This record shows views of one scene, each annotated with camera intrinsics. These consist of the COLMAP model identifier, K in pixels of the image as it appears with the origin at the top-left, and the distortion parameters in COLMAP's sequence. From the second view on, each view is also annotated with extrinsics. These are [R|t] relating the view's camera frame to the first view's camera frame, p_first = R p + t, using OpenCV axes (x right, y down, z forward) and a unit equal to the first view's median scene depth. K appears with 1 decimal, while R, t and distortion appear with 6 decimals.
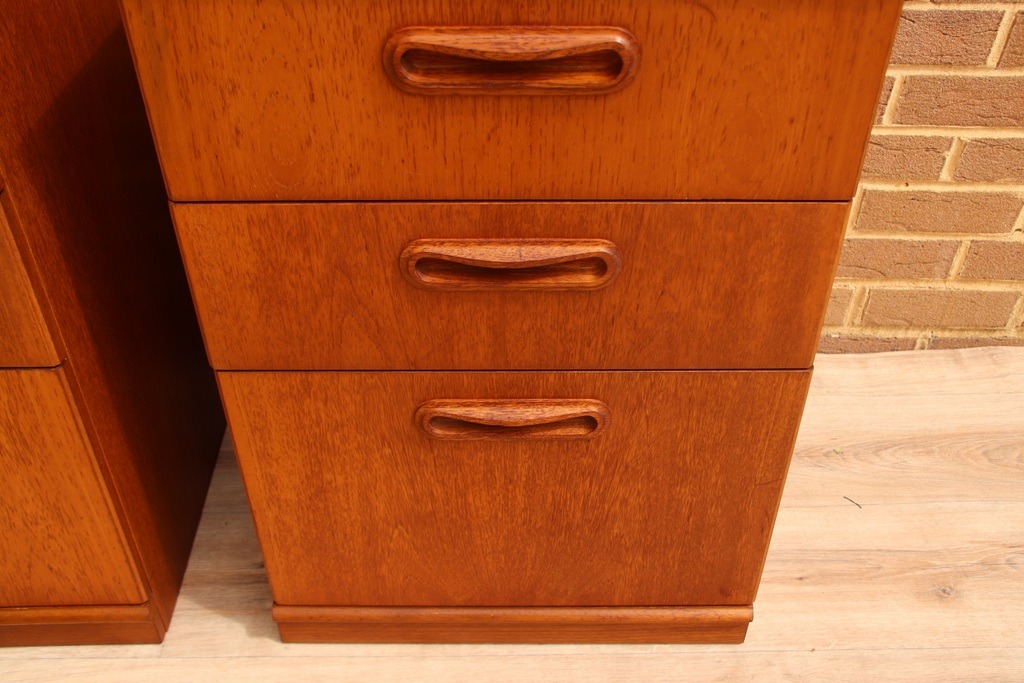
lens RADIAL K [[979.7, 0, 512.7], [0, 979.7, 337.5], [0, 0, 1]] dist [-0.015149, 0.000000]
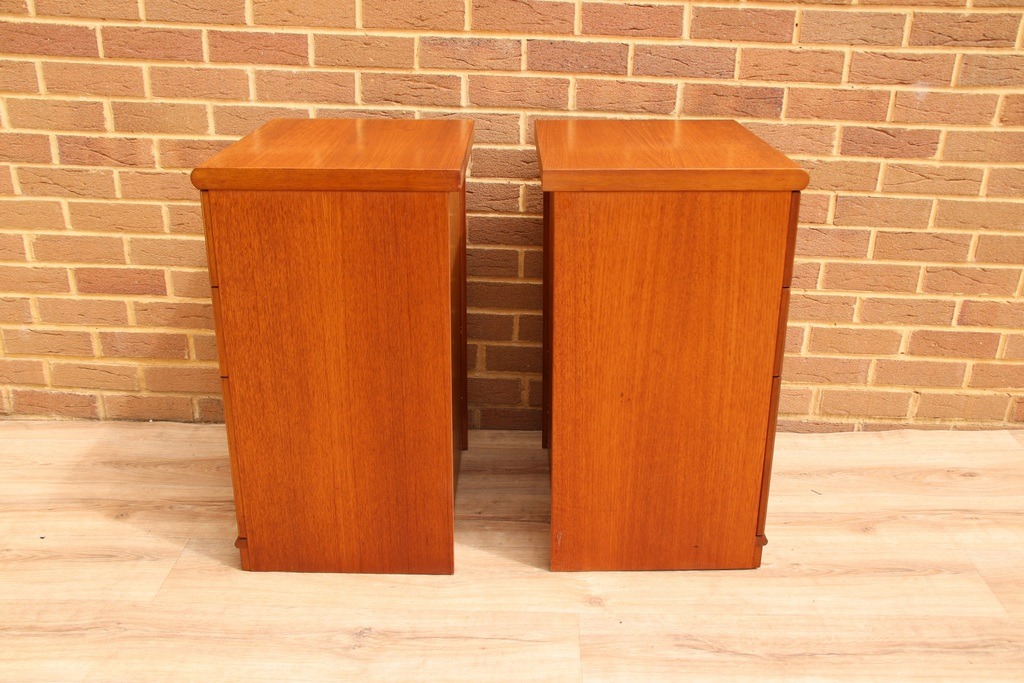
lens RADIAL K [[979.7, 0, 517.2], [0, 979.7, 348.2], [0, 0, 1]] dist [-0.015149, 0.000000]
pose [[0.999698, 0.013981, -0.020230, -0.228981], [-0.019359, 0.954742, -0.296805, 0.692367], [0.015165, 0.297107, 0.954724, -1.141867]]
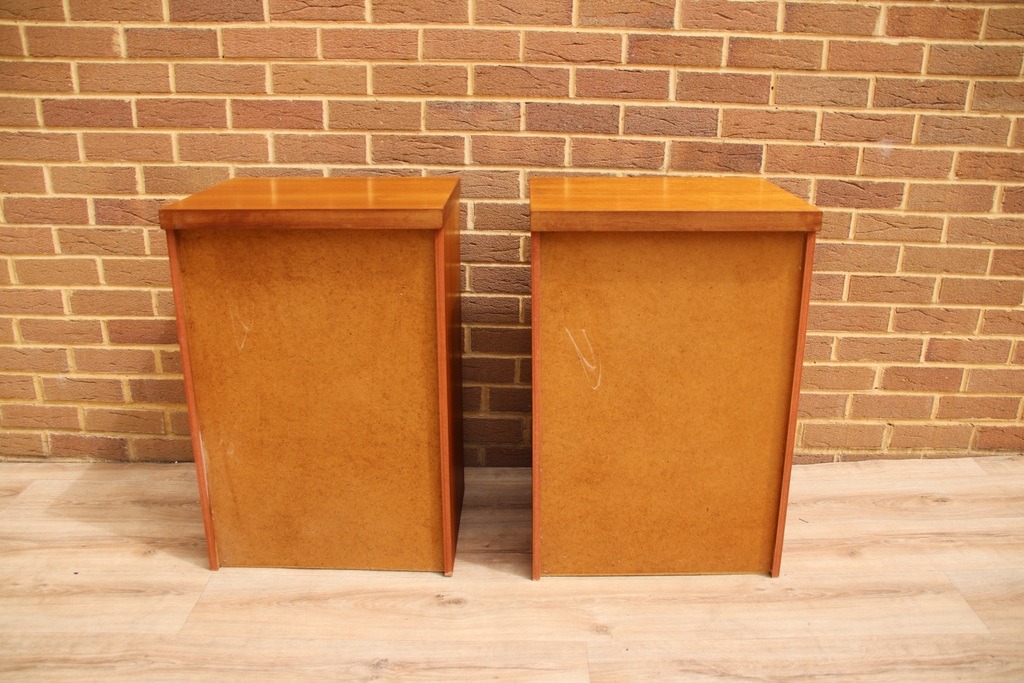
lens RADIAL K [[884.0, 0, 514.0], [0, 884.0, 345.9], [0, 0, 1]] dist [-0.115168, 0.089184]
pose [[0.999939, -0.001307, -0.010937, -0.273722], [-0.002589, 0.937222, -0.348723, 0.668800], [0.010706, 0.348731, 0.937162, -1.015624]]
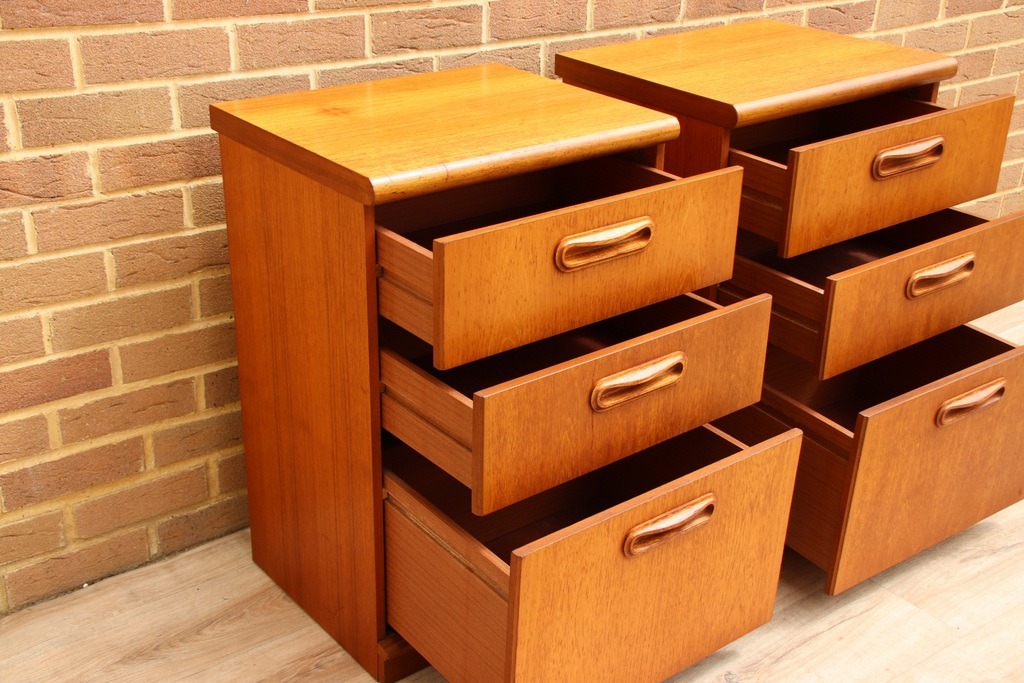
lens RADIAL K [[1308.5, 0, 531.8], [0, 1308.5, 355.7], [0, 0, 1]] dist [0.168906, 0.000000]
pose [[0.784136, -0.252906, 0.566718, -2.144330], [0.377771, 0.919030, -0.112570, 0.239960], [-0.492362, 0.302360, 0.816185, -0.941954]]
